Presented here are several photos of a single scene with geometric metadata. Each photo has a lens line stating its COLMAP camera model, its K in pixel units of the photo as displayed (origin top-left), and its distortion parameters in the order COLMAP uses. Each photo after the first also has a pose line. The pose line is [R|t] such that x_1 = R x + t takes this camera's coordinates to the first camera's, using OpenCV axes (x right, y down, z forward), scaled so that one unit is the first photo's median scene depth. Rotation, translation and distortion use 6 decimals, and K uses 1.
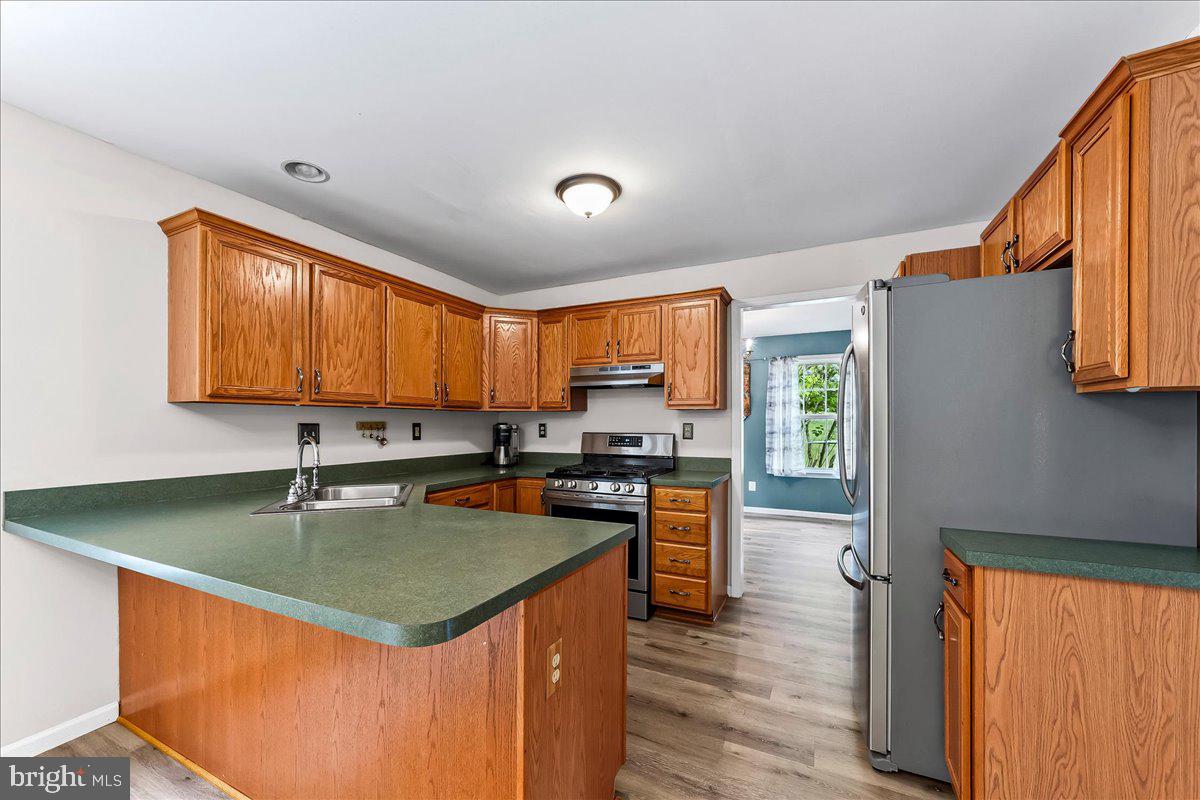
lens RADIAL K [[465.5, 0, 593.8], [0, 465.5, 417.9], [0, 0, 1]] dist [0.000098, 0.000622]
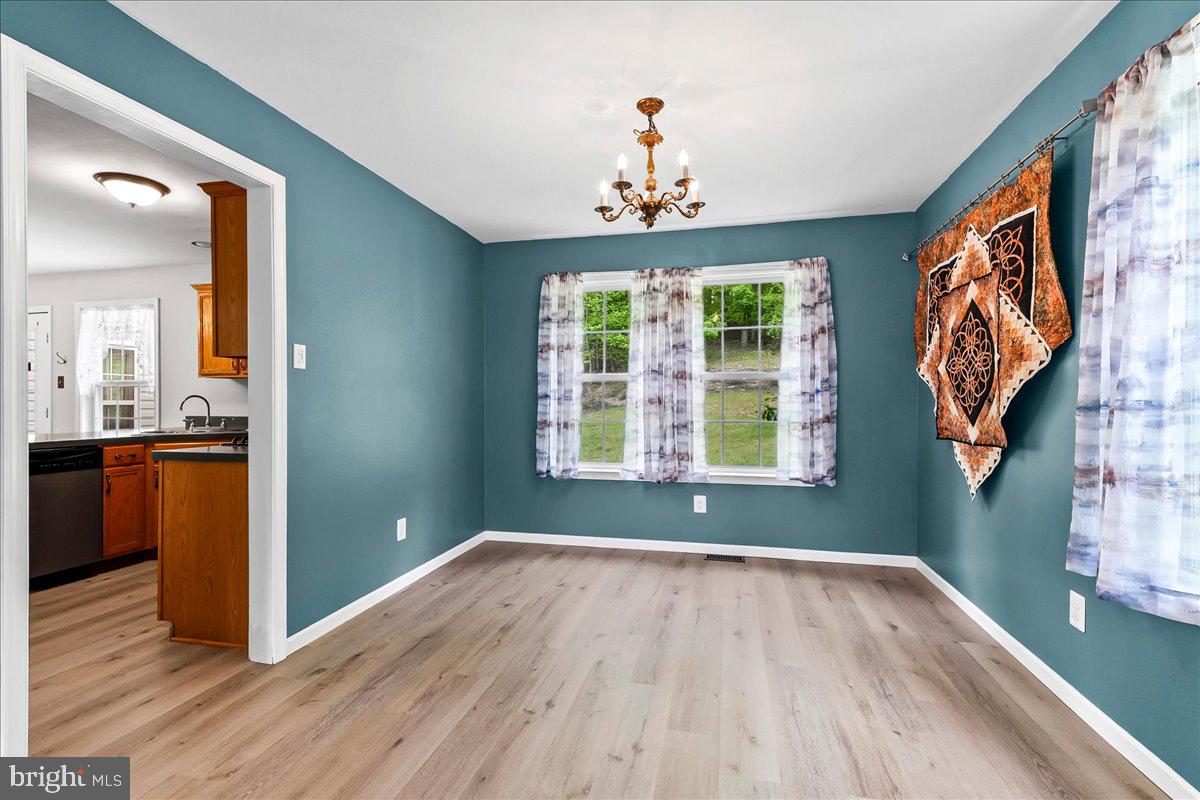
lens RADIAL K [[545.0, 0, 604.5], [0, 545.0, 399.2], [0, 0, 1]] dist [0.008128, -0.000877]
pose [[0.221328, -0.008043, -0.975166, 1.183819], [0.007922, 0.999948, -0.006449, 0.055059], [0.975167, -0.006297, 0.221380, 1.362158]]
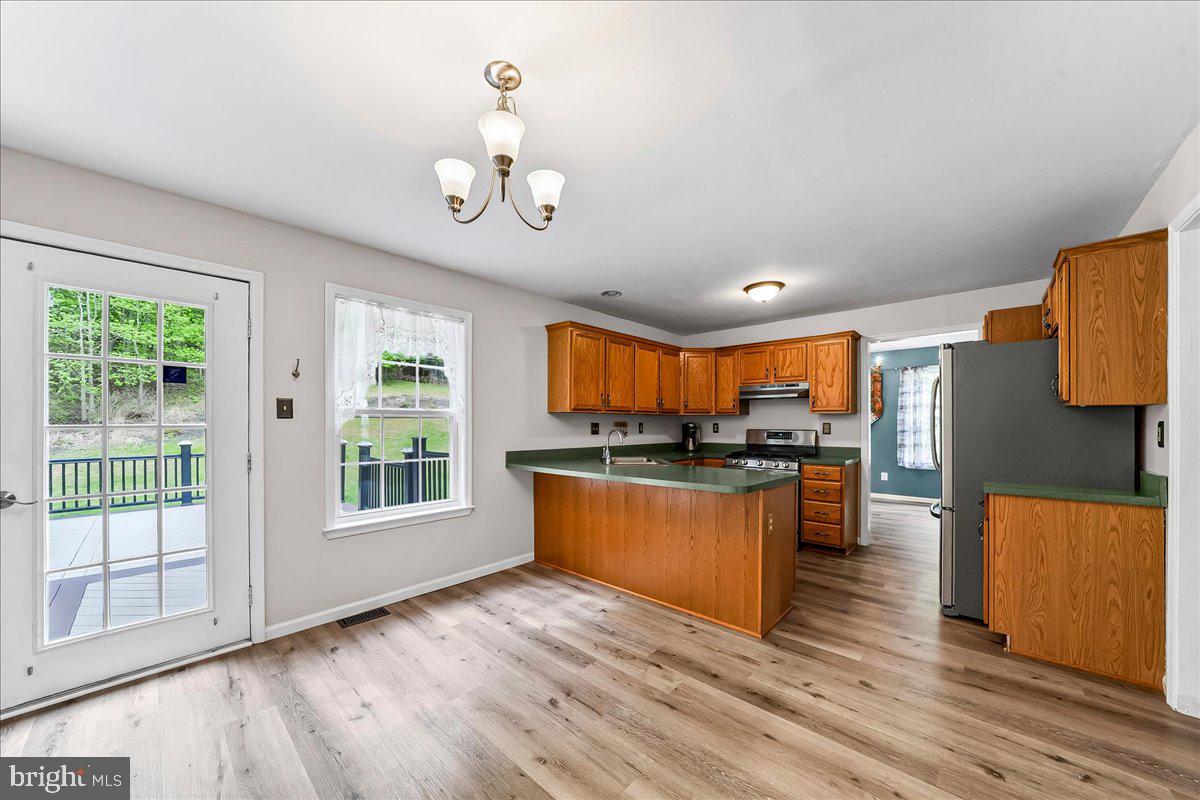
lens RADIAL K [[424.1, 0, 600.6], [0, 424.1, 419.2], [0, 0, 1]] dist [-0.007276, 0.000462]
pose [[0.960902, -0.001789, -0.276881, -0.113540], [0.002150, 0.999997, 0.001002, -0.003720], [0.276879, -0.001558, 0.960904, -0.477737]]
